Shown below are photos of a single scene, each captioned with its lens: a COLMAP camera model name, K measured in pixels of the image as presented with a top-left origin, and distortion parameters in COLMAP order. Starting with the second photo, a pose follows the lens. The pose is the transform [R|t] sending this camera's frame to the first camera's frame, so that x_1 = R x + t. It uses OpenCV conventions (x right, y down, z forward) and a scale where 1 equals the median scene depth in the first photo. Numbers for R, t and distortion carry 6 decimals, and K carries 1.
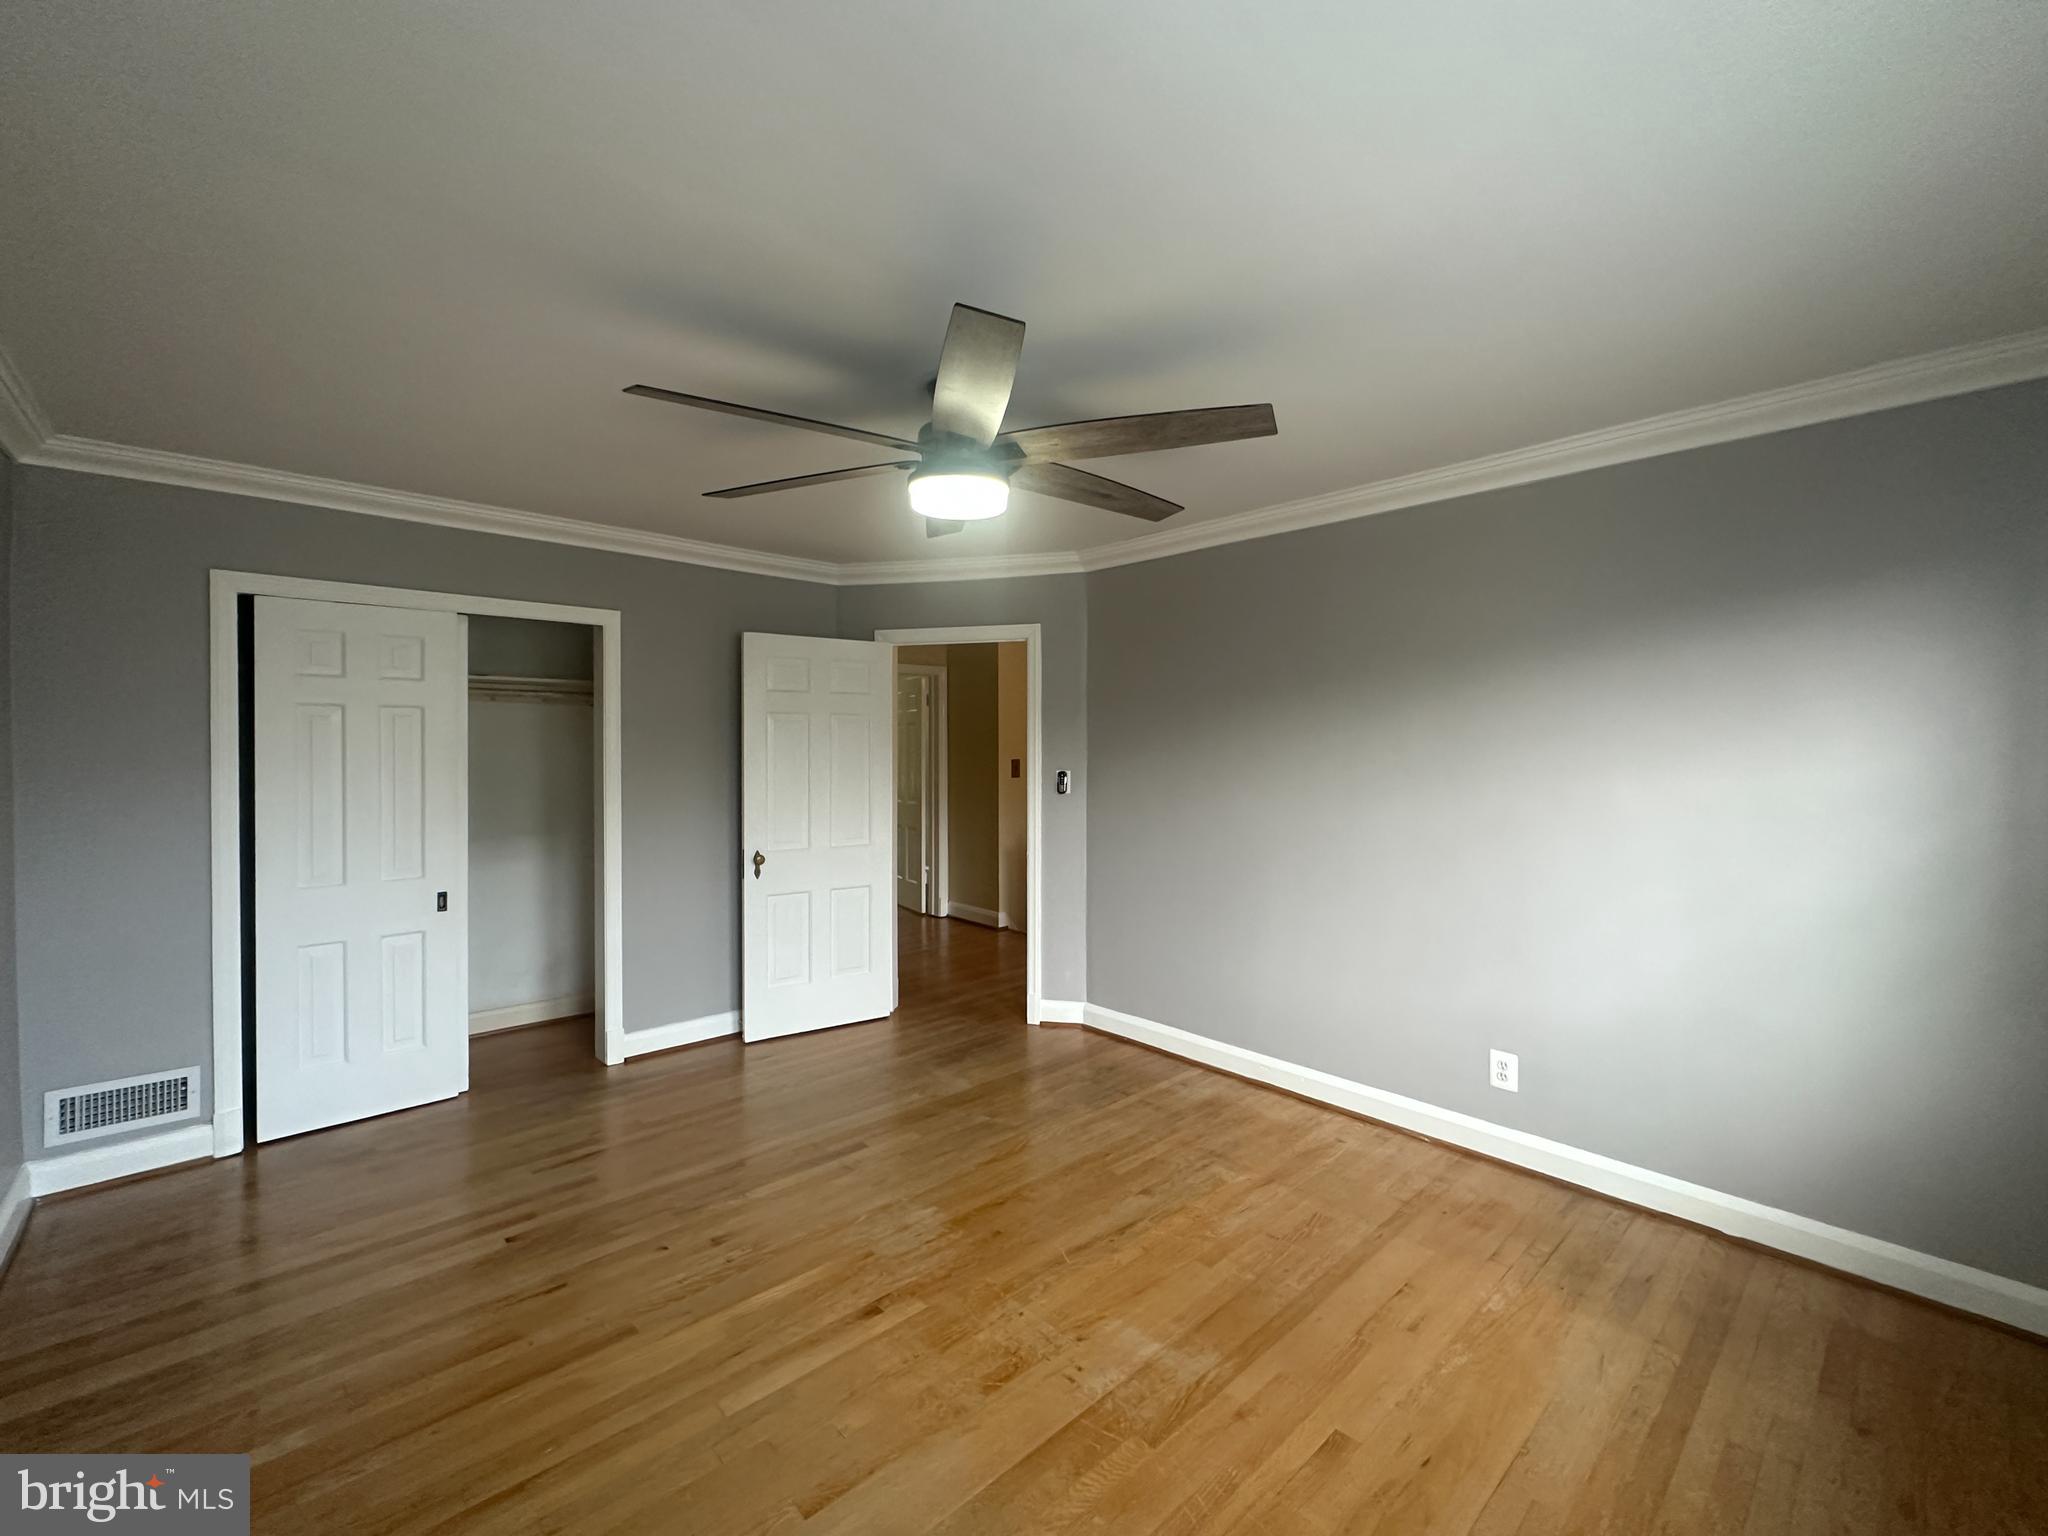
lens RADIAL K [[824.1, 0, 1022.0], [0, 824.1, 769.1], [0, 0, 1]] dist [-0.001143, 0.000220]
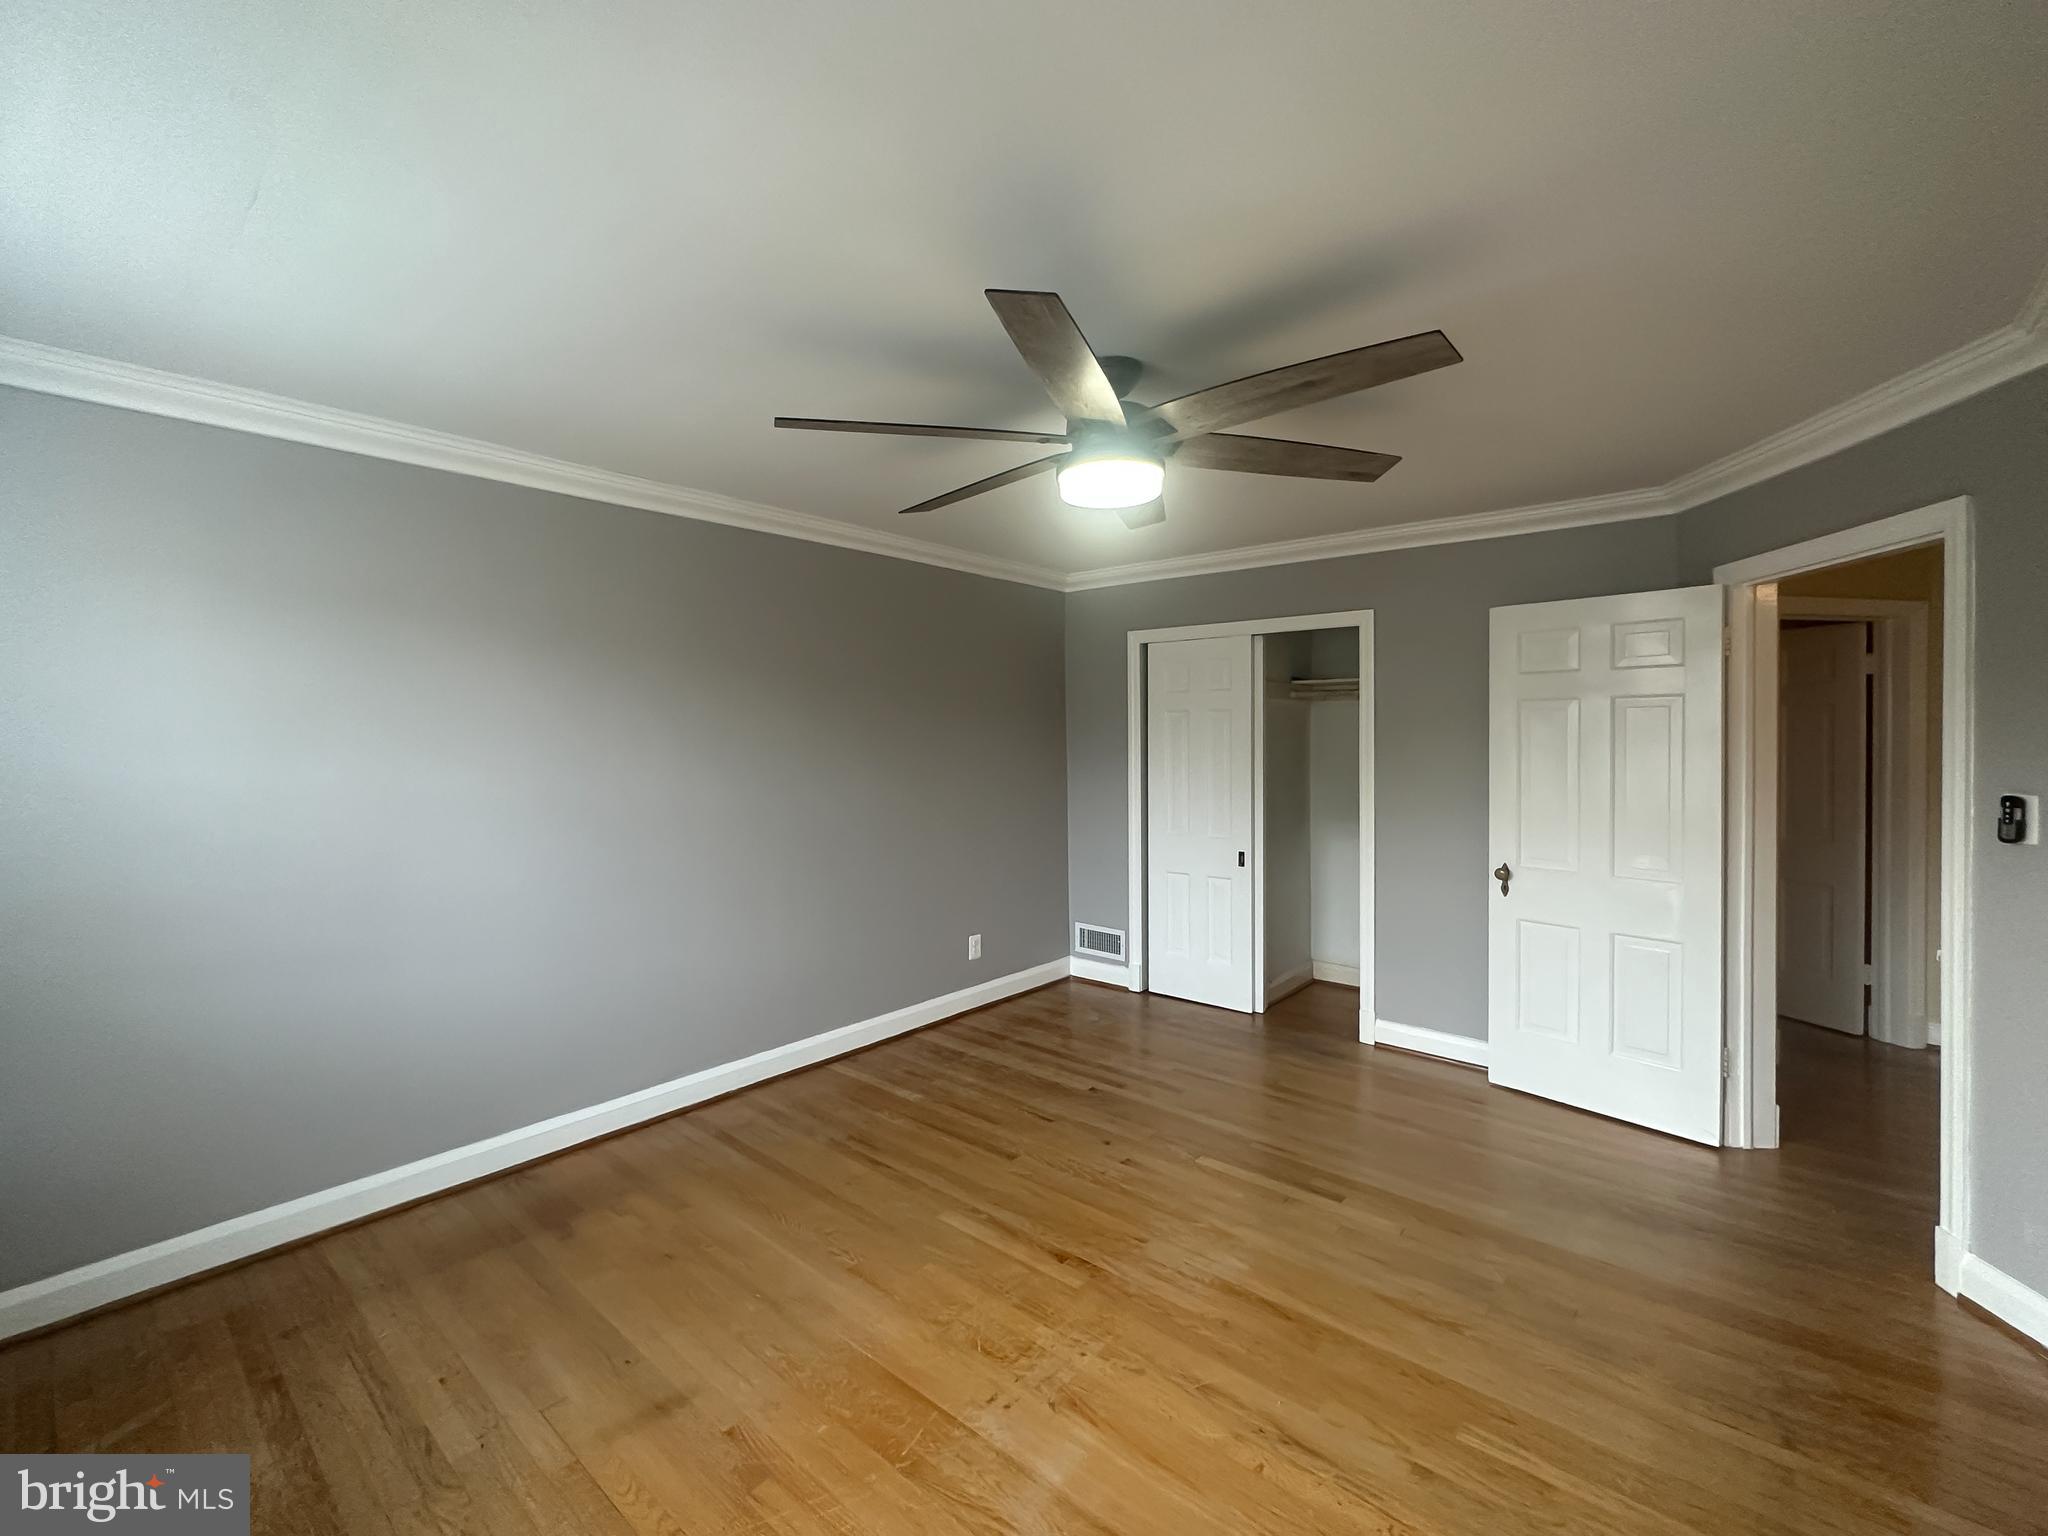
lens RADIAL K [[832.4, 0, 1043.3], [0, 832.4, 767.7], [0, 0, 1]] dist [-0.003814, -0.000386]
pose [[0.170749, 0.036702, -0.984631, 0.617037], [-0.027549, 0.999093, 0.032464, -0.020058], [0.984929, 0.021583, 0.171606, 0.541644]]
